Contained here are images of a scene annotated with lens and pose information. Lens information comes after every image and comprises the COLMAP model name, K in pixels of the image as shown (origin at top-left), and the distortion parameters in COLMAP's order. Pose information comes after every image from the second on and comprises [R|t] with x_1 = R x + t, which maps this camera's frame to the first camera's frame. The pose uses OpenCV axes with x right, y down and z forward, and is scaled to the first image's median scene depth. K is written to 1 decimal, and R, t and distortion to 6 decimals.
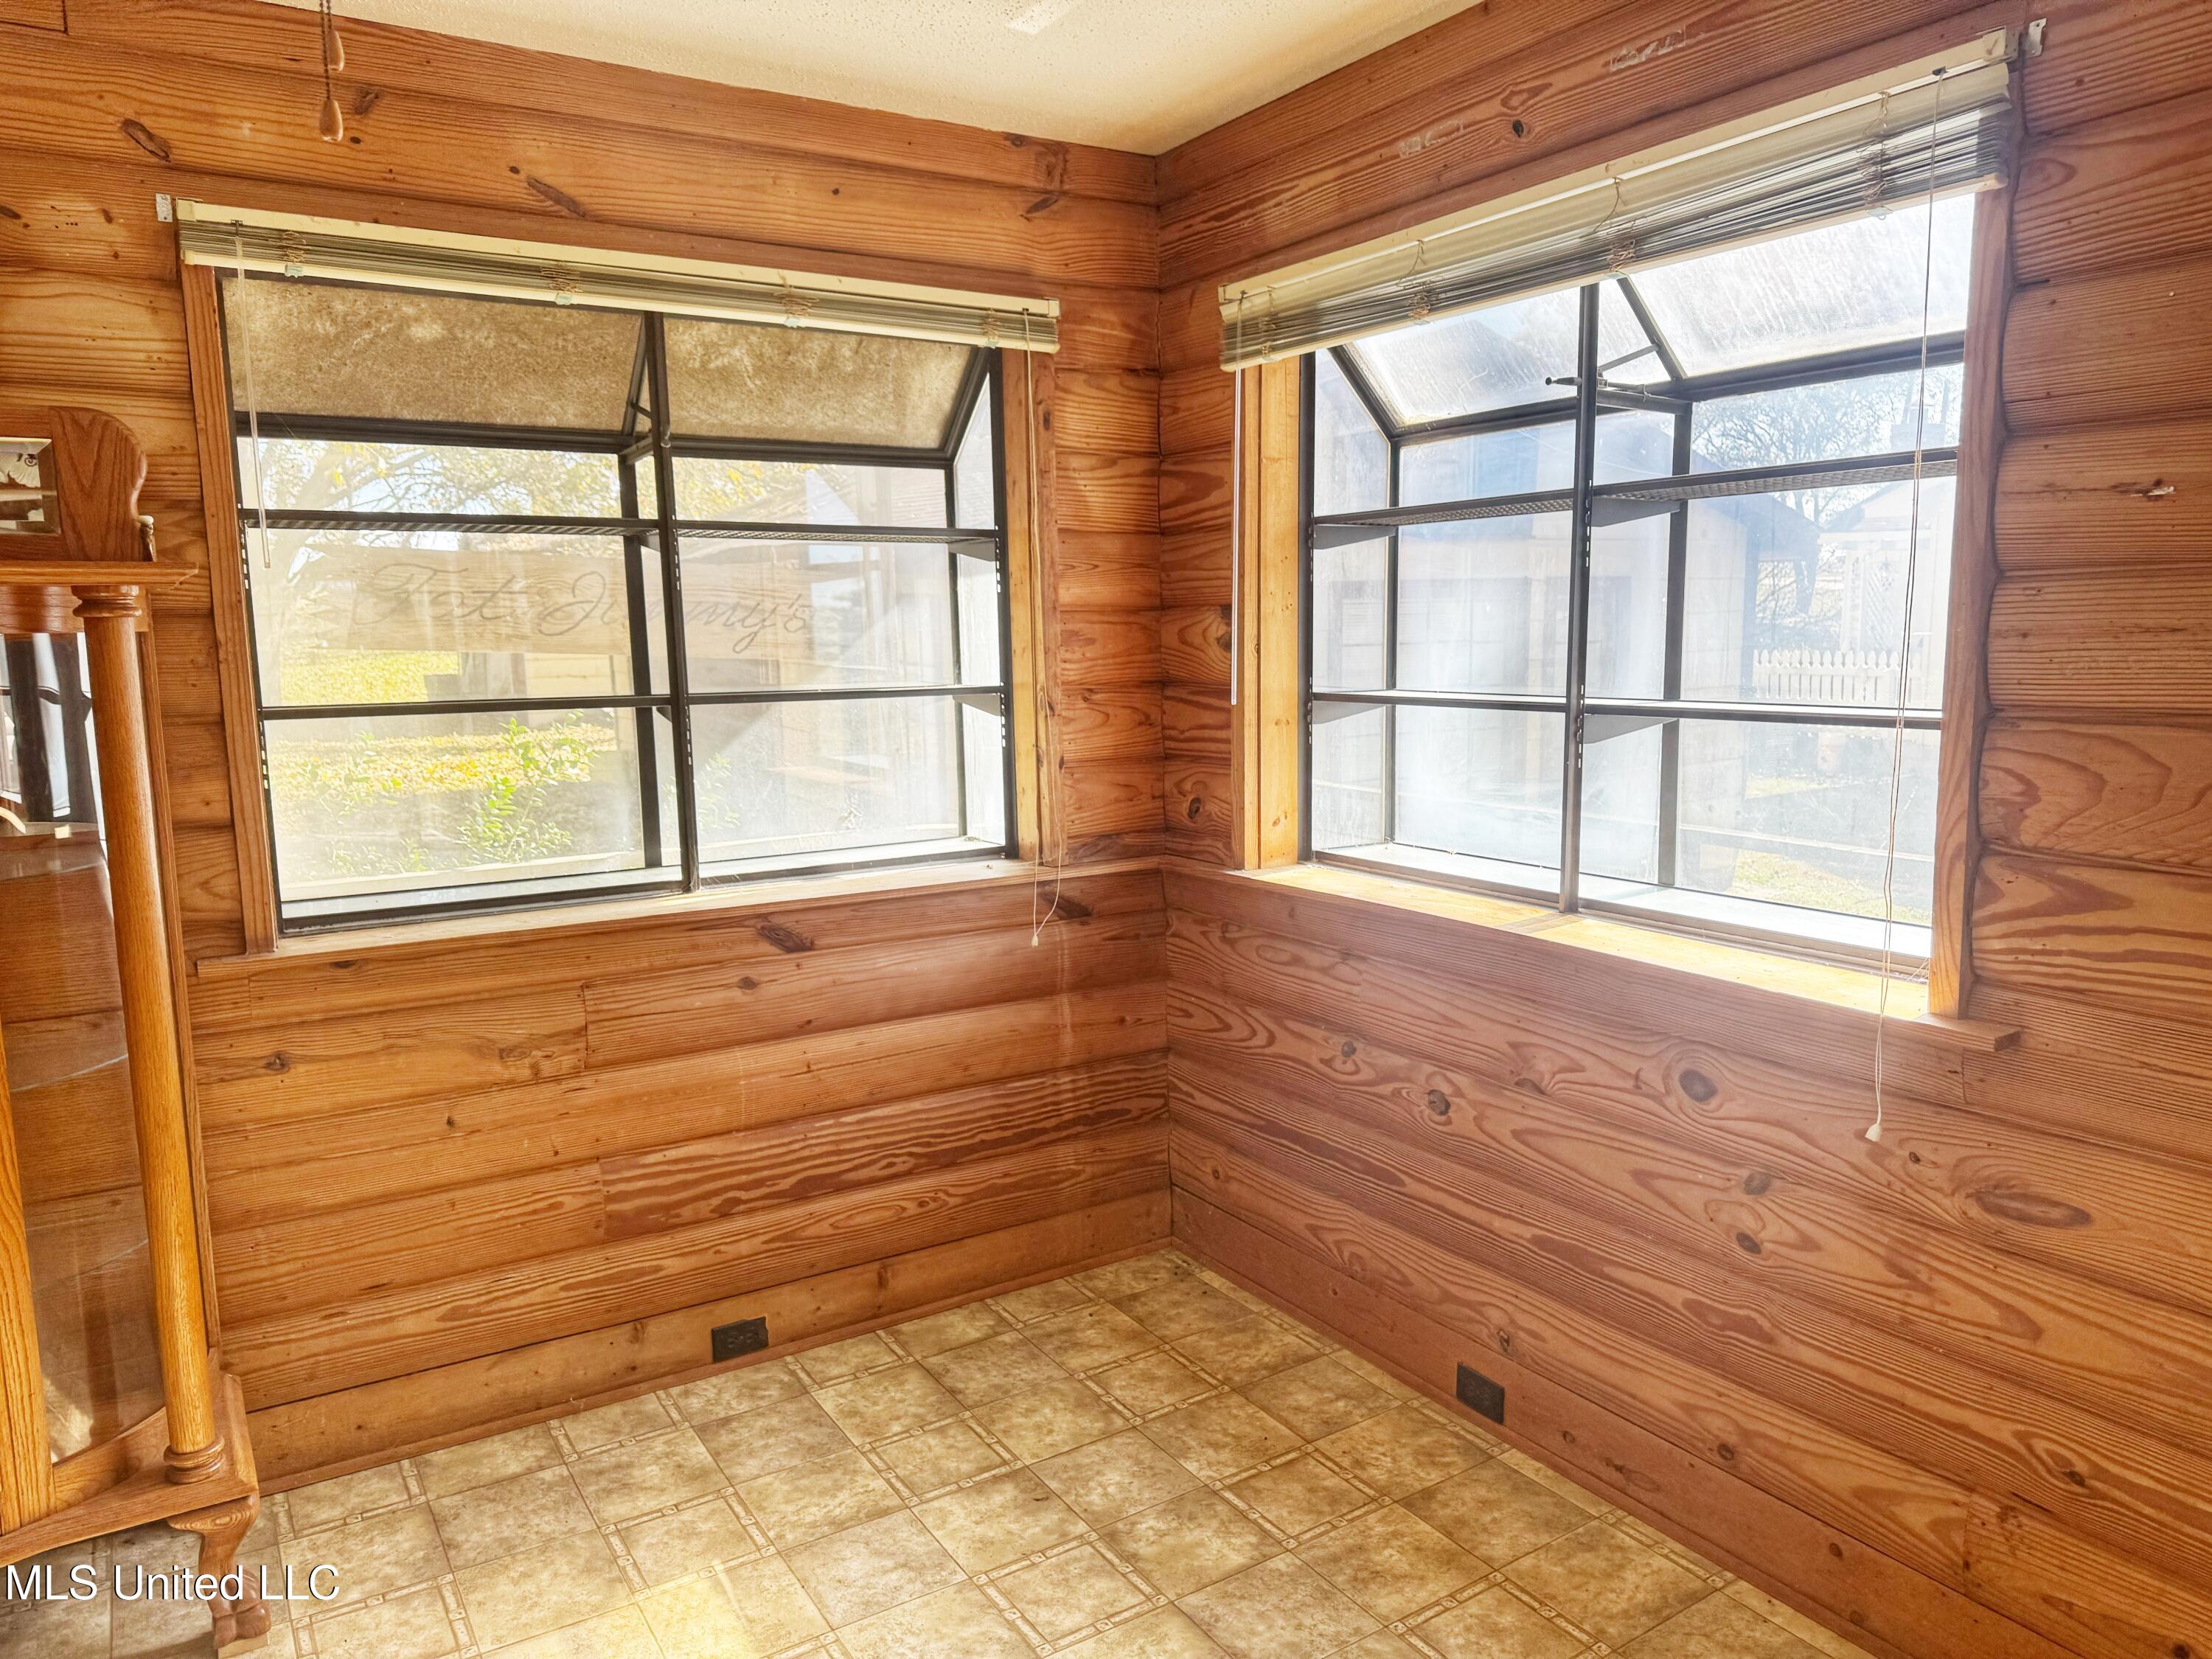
lens RADIAL K [[1561.9, 0, 1106.0], [0, 1561.9, 829.5], [0, 0, 1]] dist [0.157737, -0.200088]
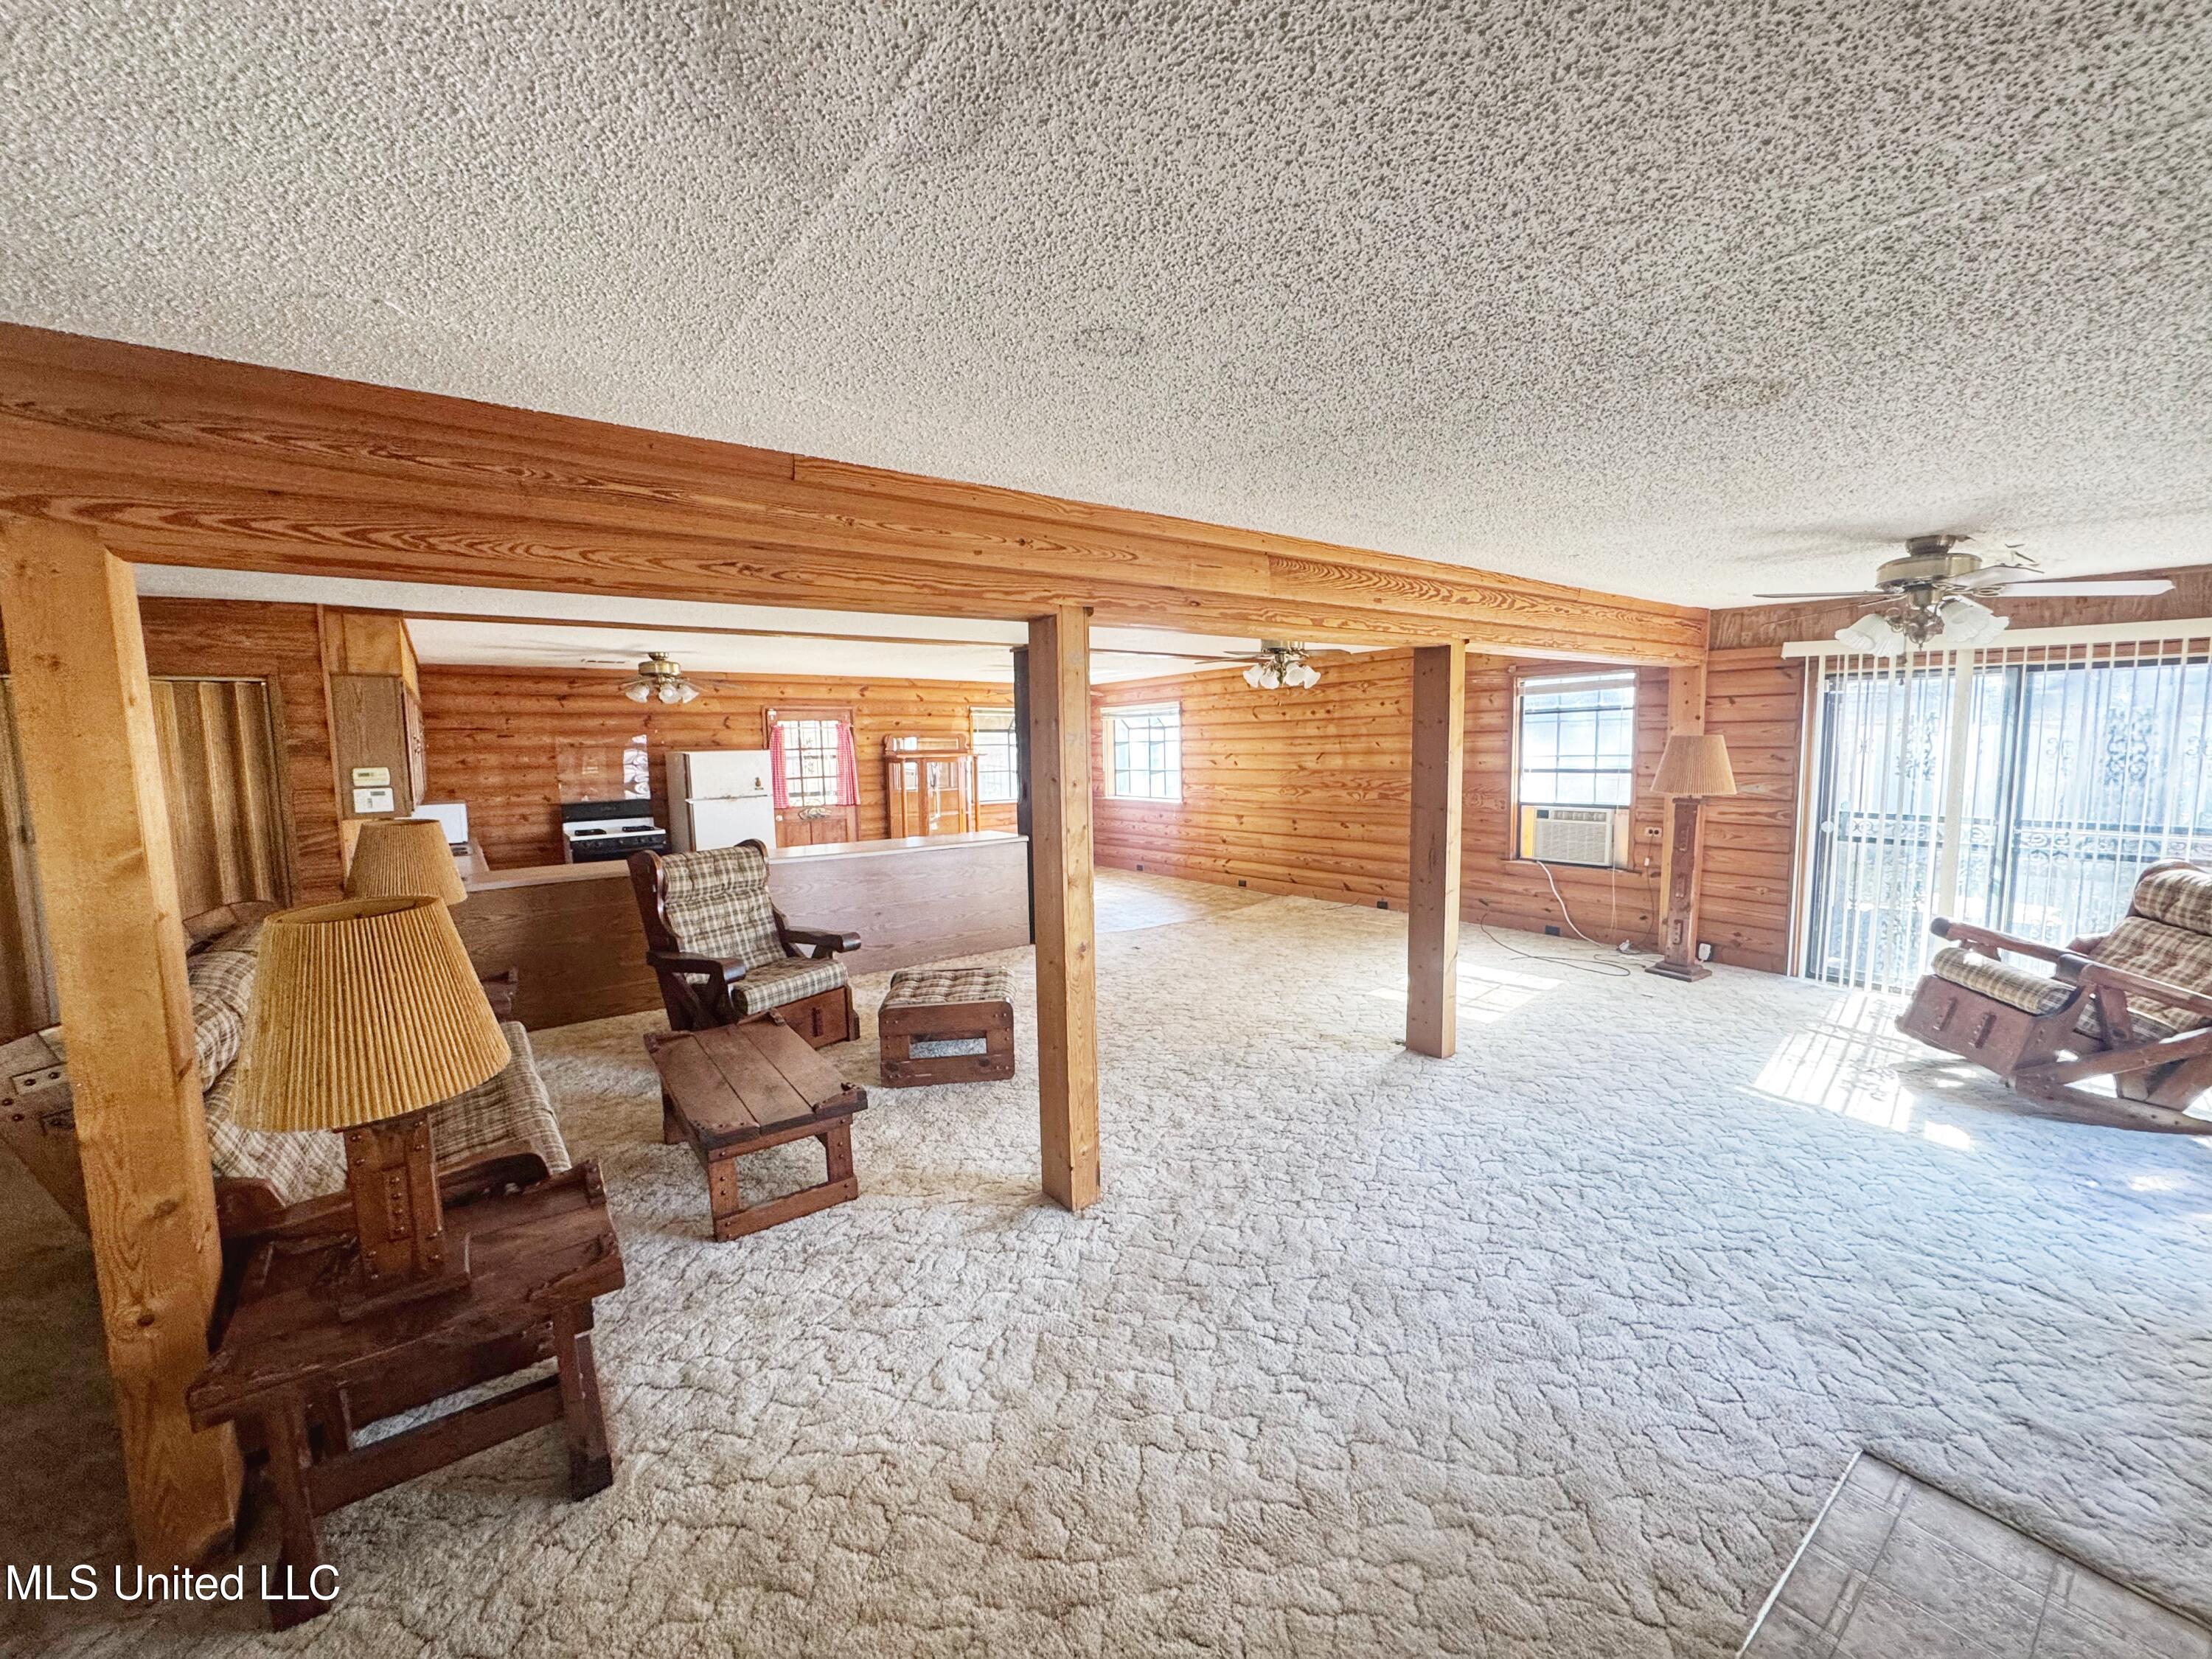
lens RADIAL K [[874.8, 0, 1111.8], [0, 874.8, 824.4], [0, 0, 1]] dist [-0.002894, 0.000002]
pose [[0.995544, -0.011450, 0.093604, -0.247041], [0.015782, 0.998832, -0.045675, 0.335767], [-0.092972, 0.046949, 0.994561, -2.830380]]
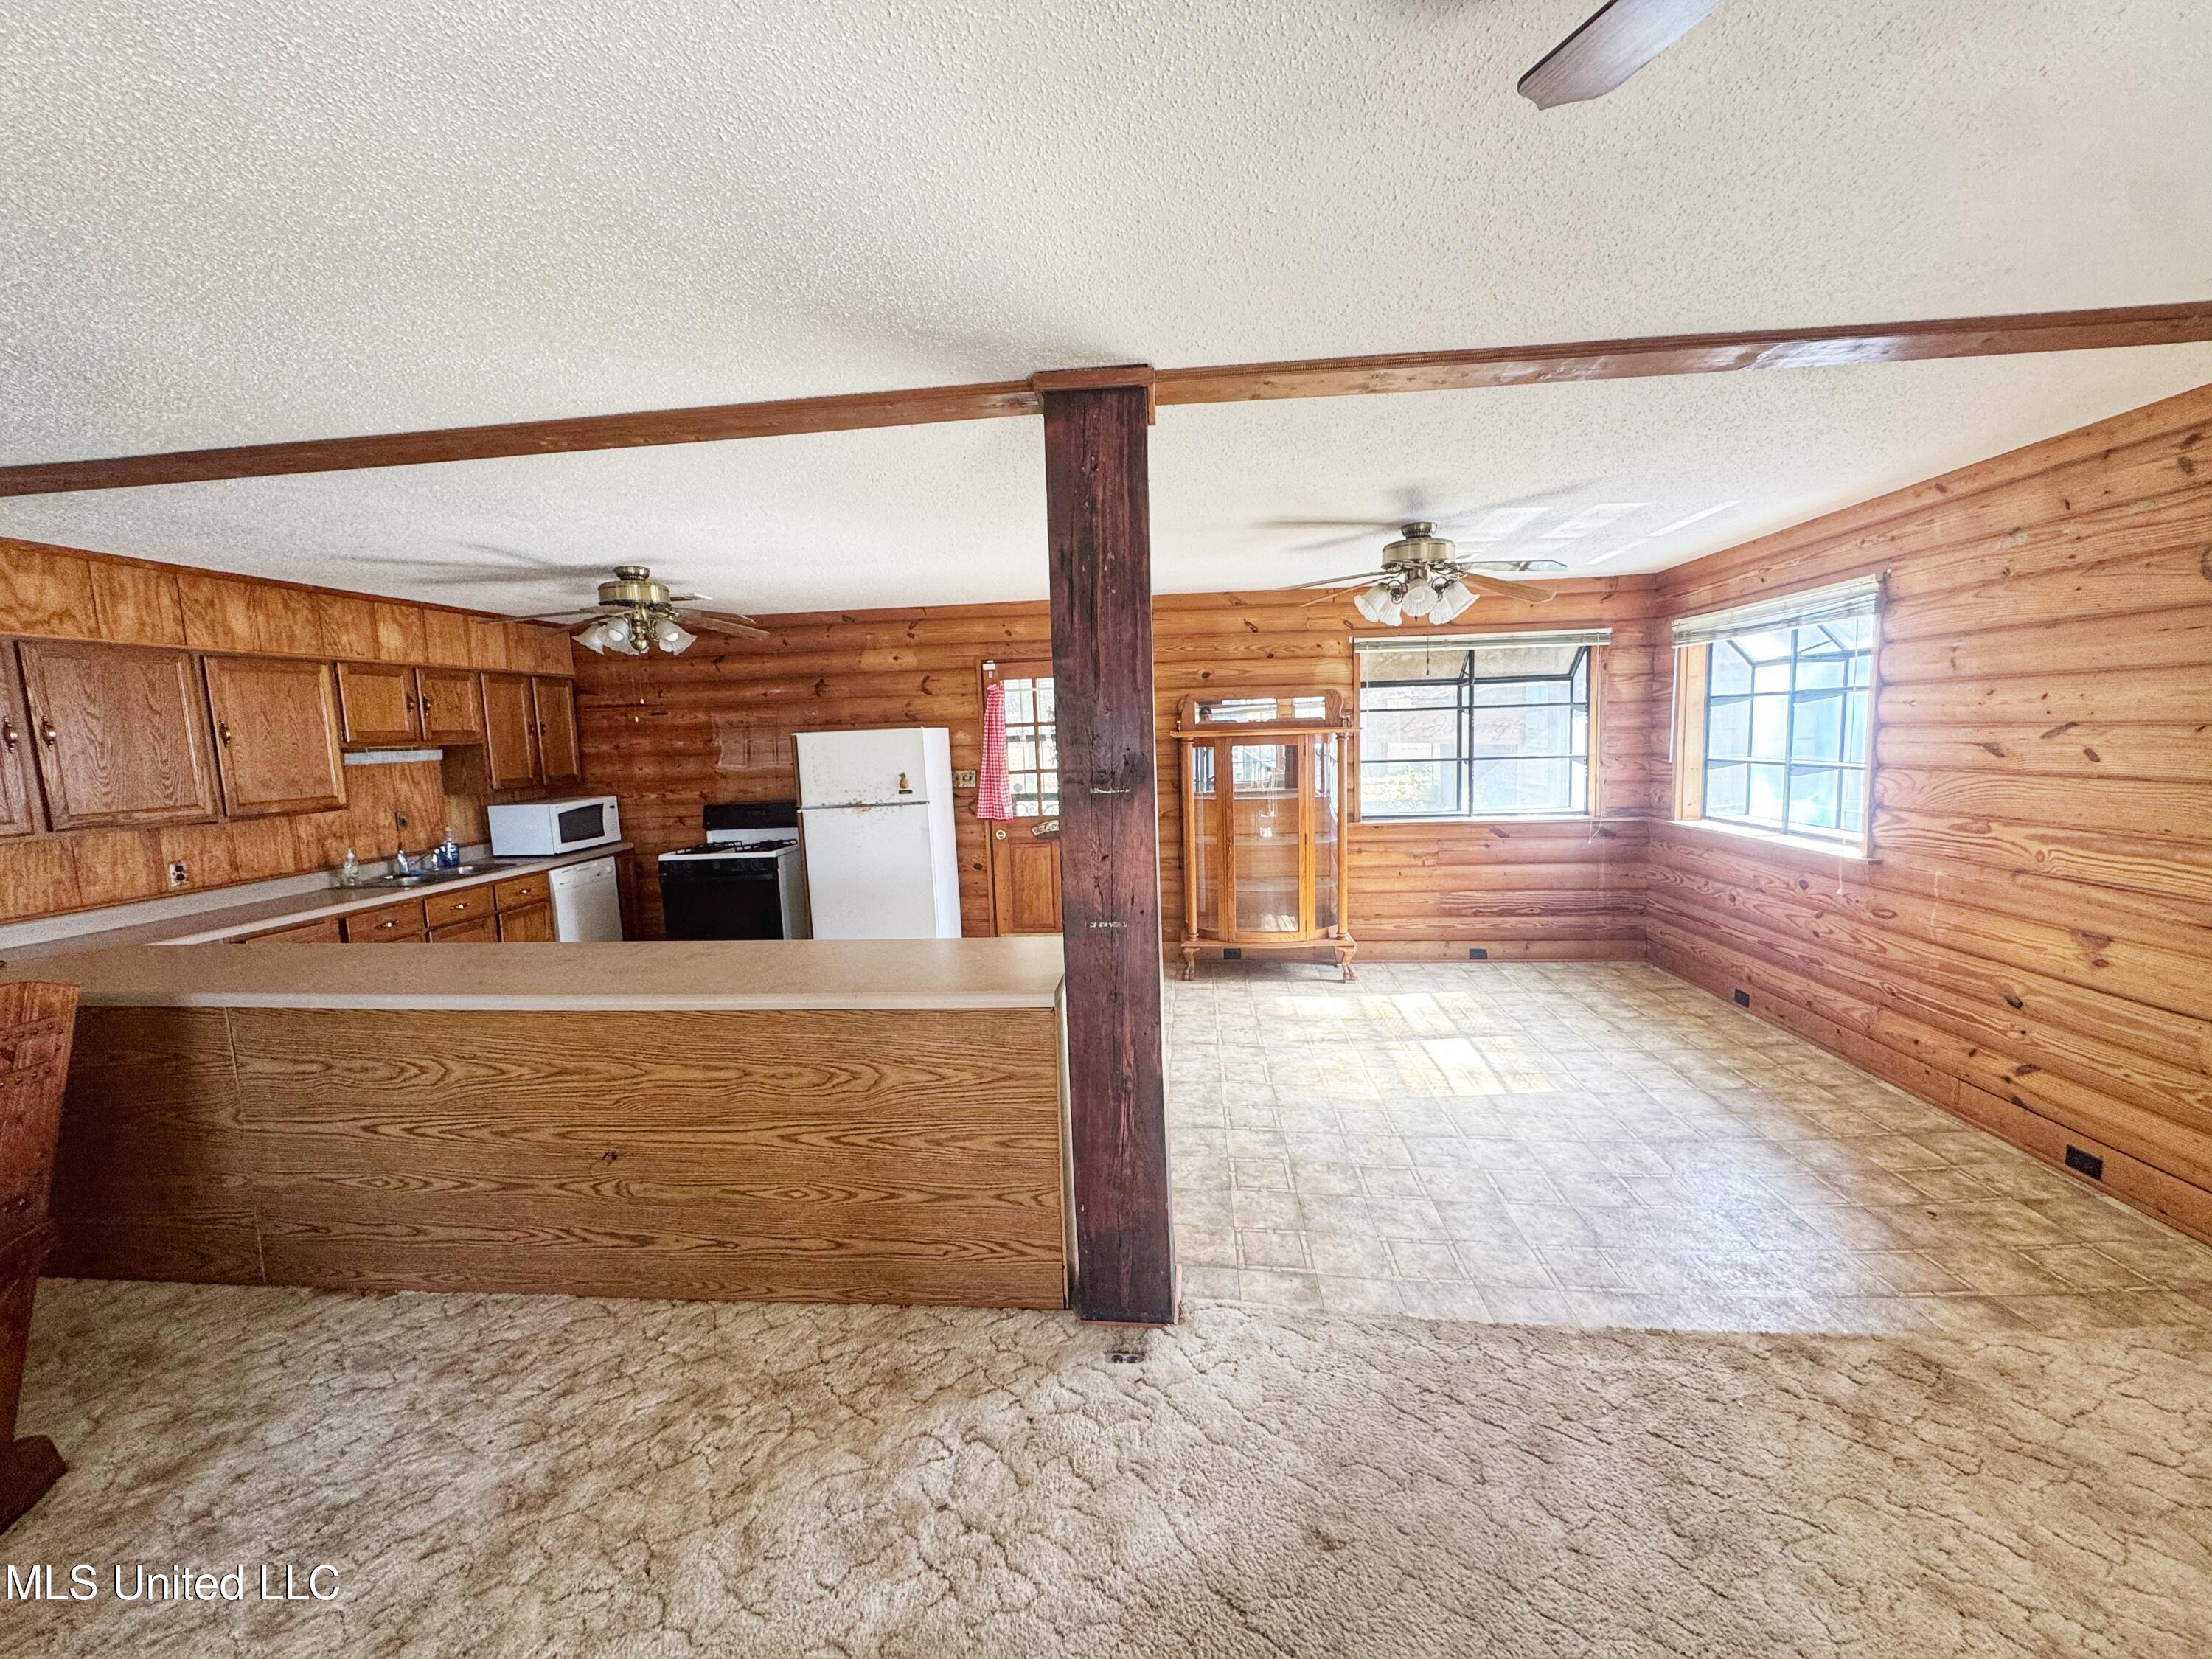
lens RADIAL K [[874.8, 0, 1111.8], [0, 874.8, 824.4], [0, 0, 1]] dist [-0.002894, 0.000002]
pose [[0.797562, 0.053222, -0.600884, 0.257777], [-0.059988, 0.998160, 0.008787, 0.090257], [0.600247, 0.029038, 0.799288, -0.987596]]
